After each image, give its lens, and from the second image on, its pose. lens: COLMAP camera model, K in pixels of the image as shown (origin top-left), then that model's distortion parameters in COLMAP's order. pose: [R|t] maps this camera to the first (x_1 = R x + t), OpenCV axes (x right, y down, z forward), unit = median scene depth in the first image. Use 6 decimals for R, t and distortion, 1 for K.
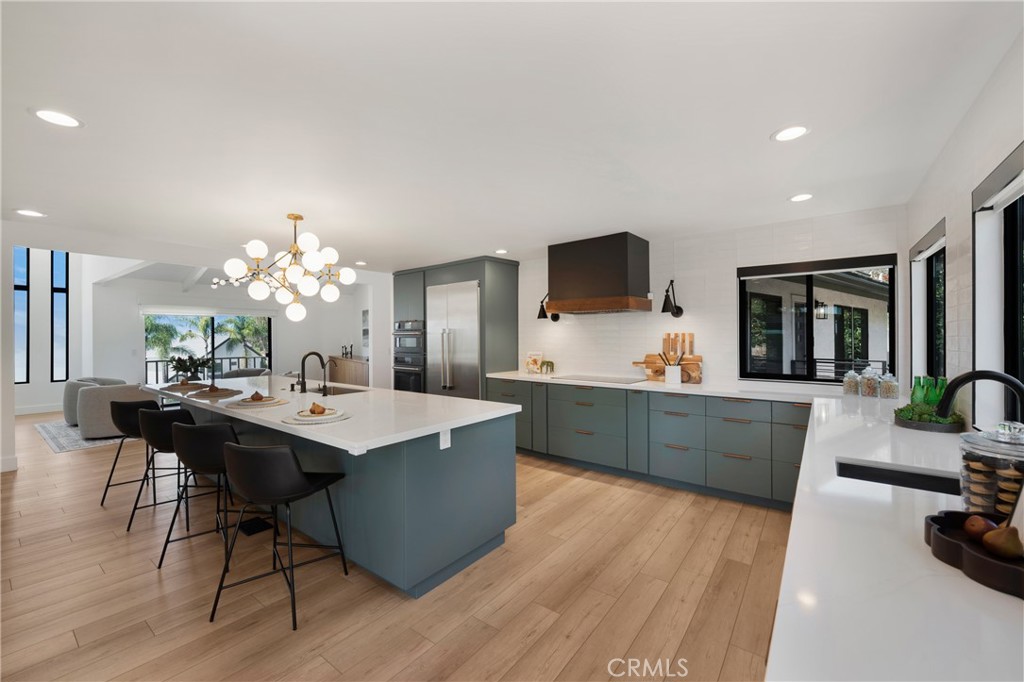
lens RADIAL K [[423.4, 0, 510.2], [0, 423.4, 343.6], [0, 0, 1]] dist [-0.021149, -0.000160]
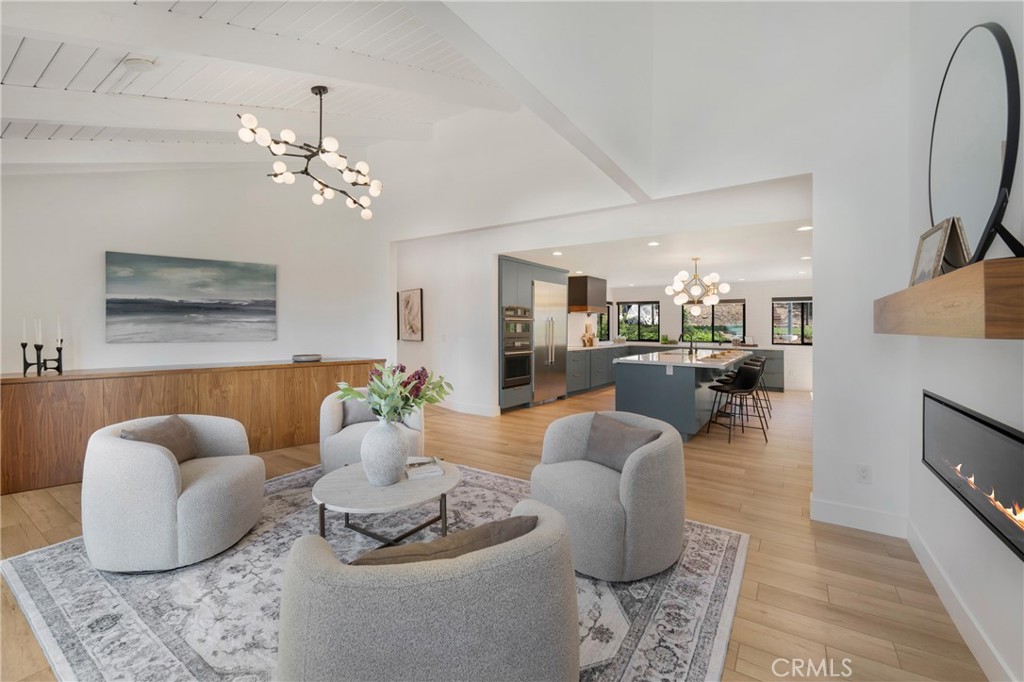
lens RADIAL K [[416.7, 0, 517.2], [0, 416.7, 333.9], [0, 0, 1]] dist [-0.002150, -0.000122]
pose [[-0.064290, -0.010813, 0.997873, -1.798622], [0.012608, 0.999853, 0.011647, -0.002422], [-0.997852, 0.013330, -0.064145, 1.482585]]
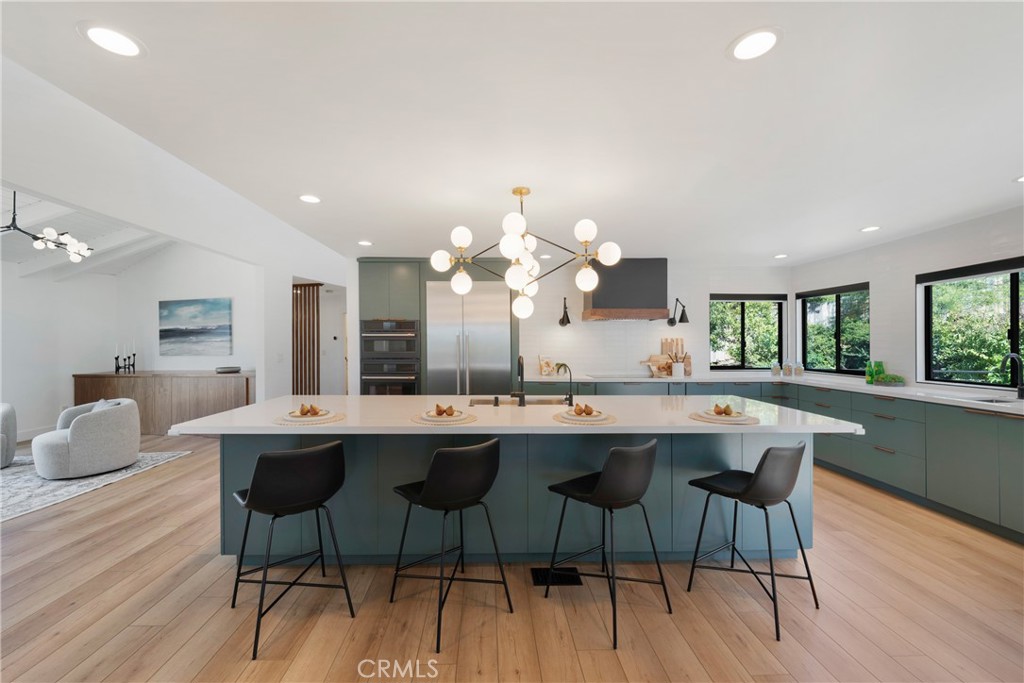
lens RADIAL K [[423.4, 0, 510.2], [0, 423.4, 344.1], [0, 0, 1]] dist [-0.021149, -0.000160]
pose [[0.766561, 0.001258, 0.642170, -0.829216], [0.008451, 0.999892, -0.012047, 0.004874], [-0.642115, 0.014662, 0.766468, 0.310303]]
